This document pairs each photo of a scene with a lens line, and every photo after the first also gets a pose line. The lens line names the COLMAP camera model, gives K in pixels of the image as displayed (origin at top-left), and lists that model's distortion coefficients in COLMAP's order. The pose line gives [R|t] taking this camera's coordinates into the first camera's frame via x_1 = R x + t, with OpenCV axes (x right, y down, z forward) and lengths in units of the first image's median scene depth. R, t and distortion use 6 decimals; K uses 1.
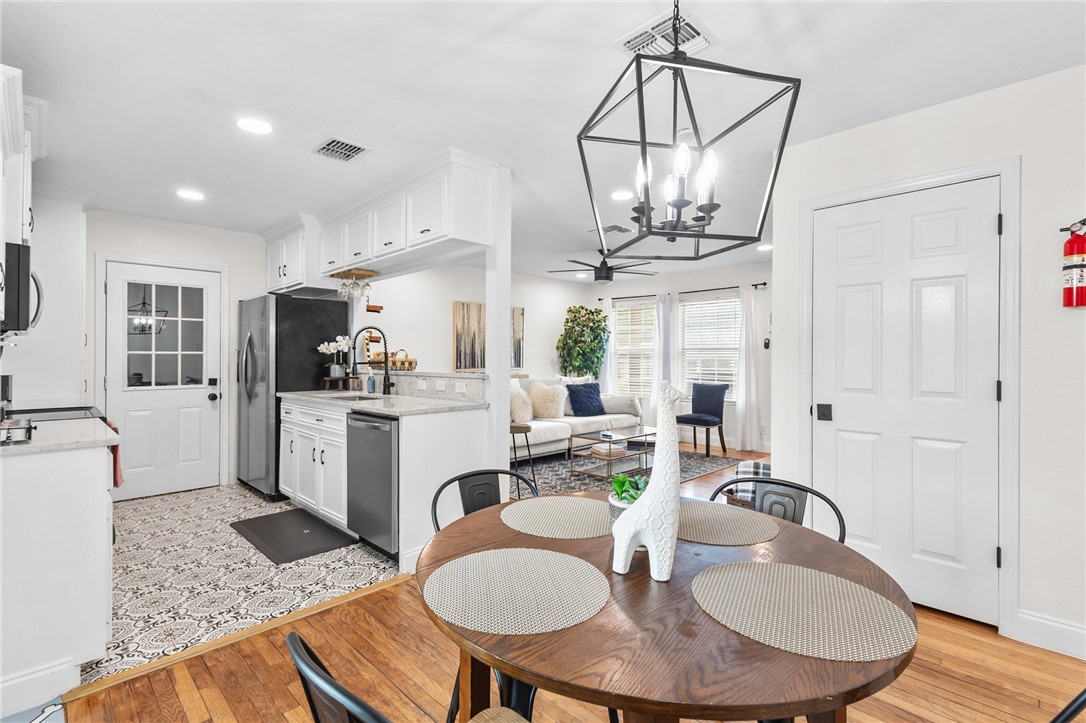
lens RADIAL K [[506.0, 0, 539.3], [0, 506.0, 357.1], [0, 0, 1]] dist [0.015689, -0.000543]
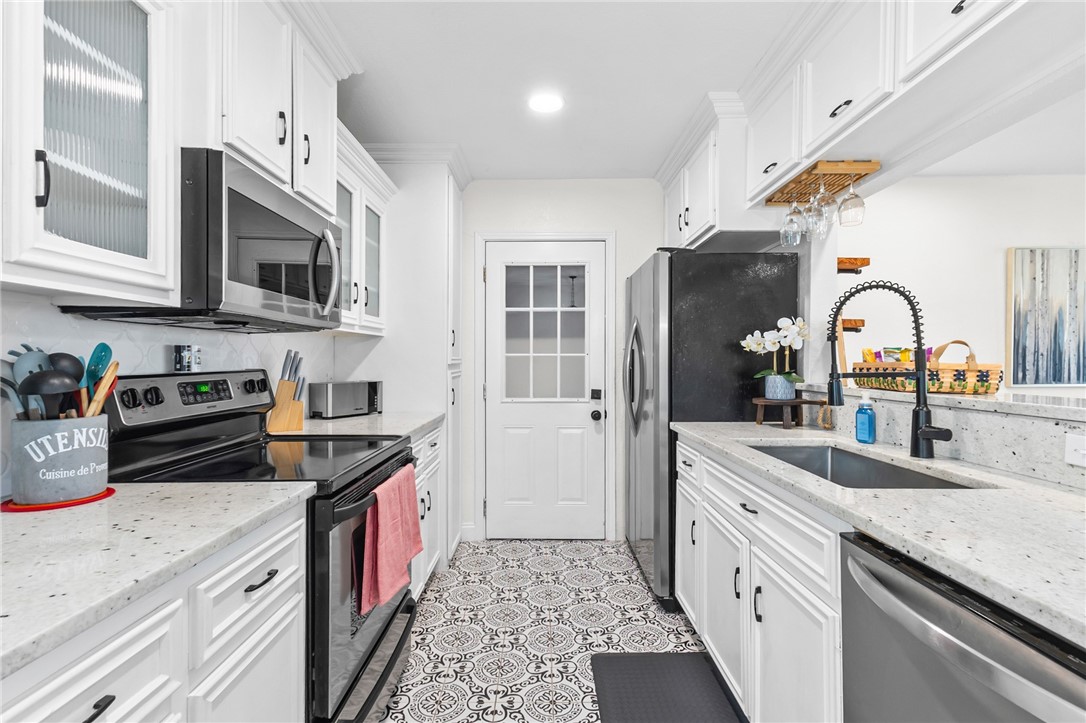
lens RADIAL K [[506.0, 0, 539.3], [0, 506.0, 357.1], [0, 0, 1]] dist [0.015689, -0.000543]
pose [[0.710785, -0.003444, -0.703401, -0.168742], [0.000072, 0.999988, -0.004824, -0.000242], [0.703409, 0.003378, 0.710777, 0.374667]]
